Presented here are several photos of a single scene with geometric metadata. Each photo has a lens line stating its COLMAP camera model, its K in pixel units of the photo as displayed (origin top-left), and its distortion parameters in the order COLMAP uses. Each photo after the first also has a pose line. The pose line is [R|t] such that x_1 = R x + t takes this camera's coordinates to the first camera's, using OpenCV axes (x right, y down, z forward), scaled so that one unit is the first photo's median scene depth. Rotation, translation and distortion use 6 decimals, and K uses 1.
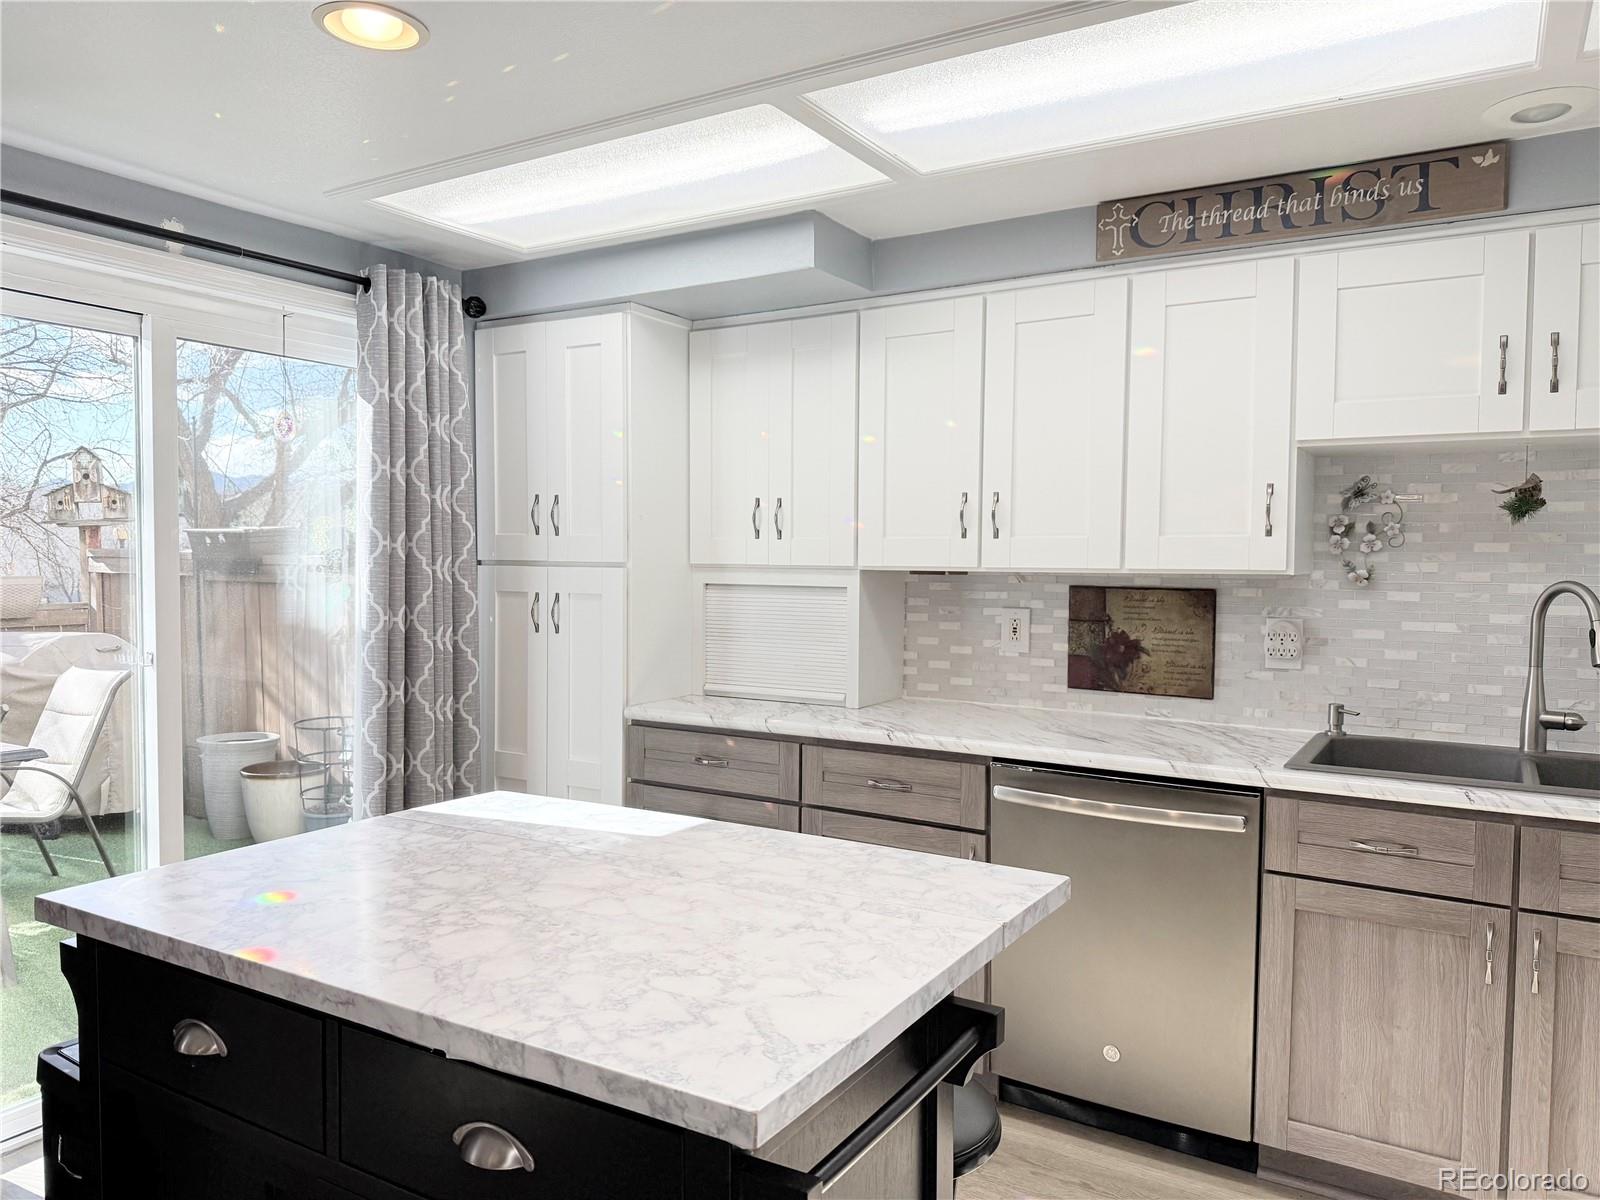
lens RADIAL K [[1123.4, 0, 800.0], [0, 1123.4, 600.0], [0, 0, 1]] dist [0.140789, -0.204951]
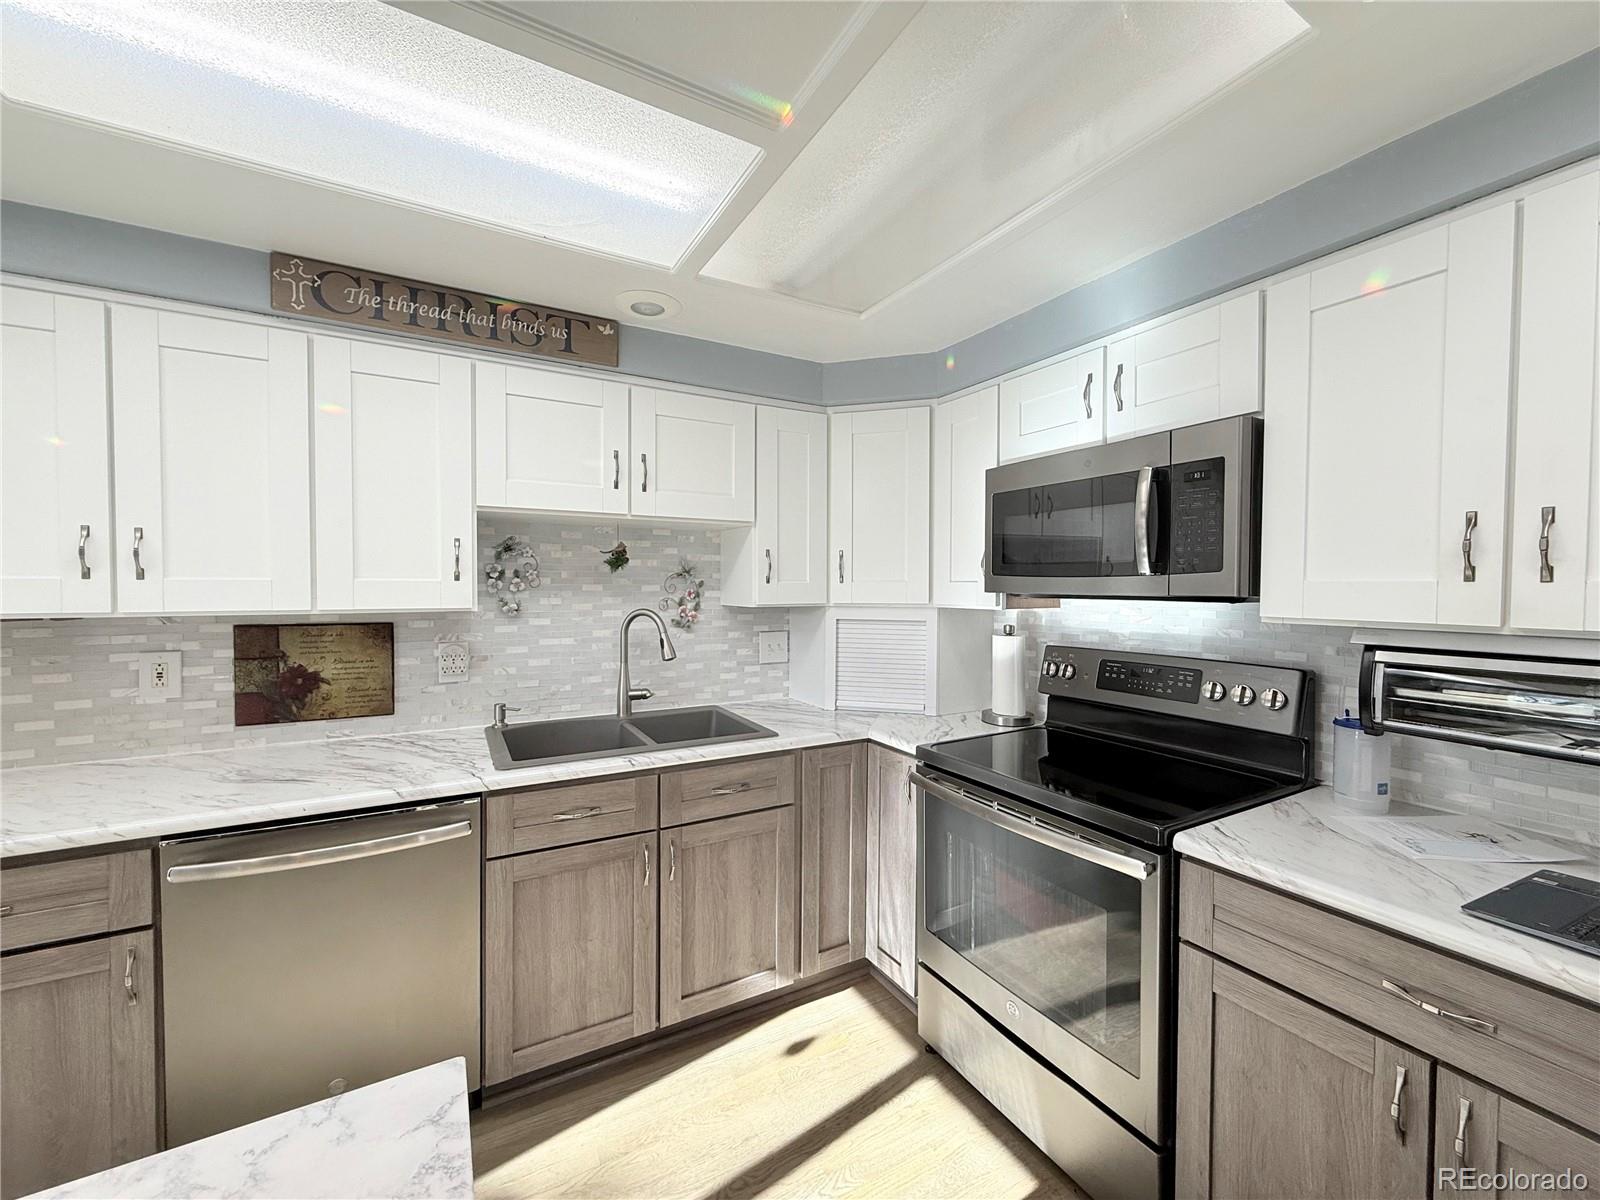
lens RADIAL K [[633.5, 0, 795.7], [0, 633.5, 598.5], [0, 0, 1]] dist [-0.001860, -0.000388]
pose [[0.493770, -0.025420, 0.869221, -0.004676], [0.033970, 0.999374, 0.009929, -0.029206], [-0.868929, 0.024624, 0.494324, 0.329327]]
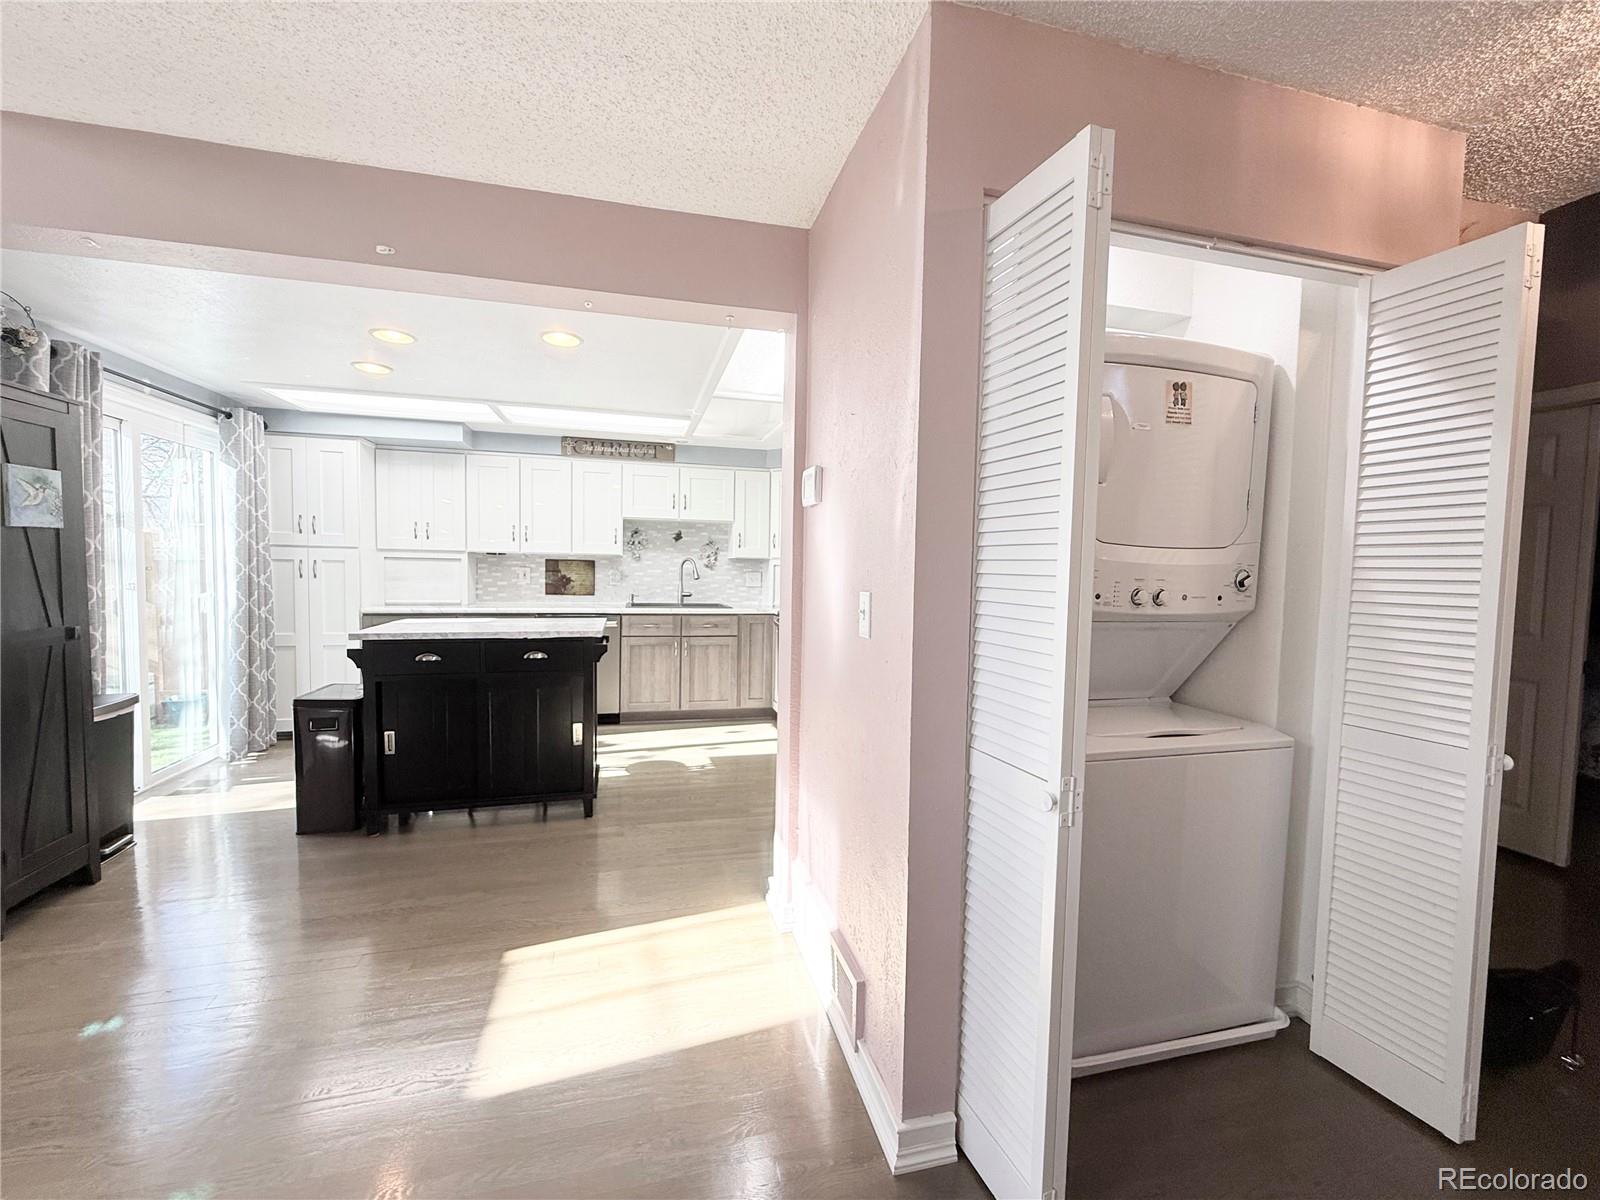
lens RADIAL K [[646.0, 0, 794.4], [0, 646.0, 599.6], [0, 0, 1]] dist [-0.000461, -0.000052]
pose [[0.699934, -0.029943, 0.713579, -0.572163], [0.013337, 0.999495, 0.028859, 0.058752], [-0.714083, -0.010682, 0.699980, -0.700362]]
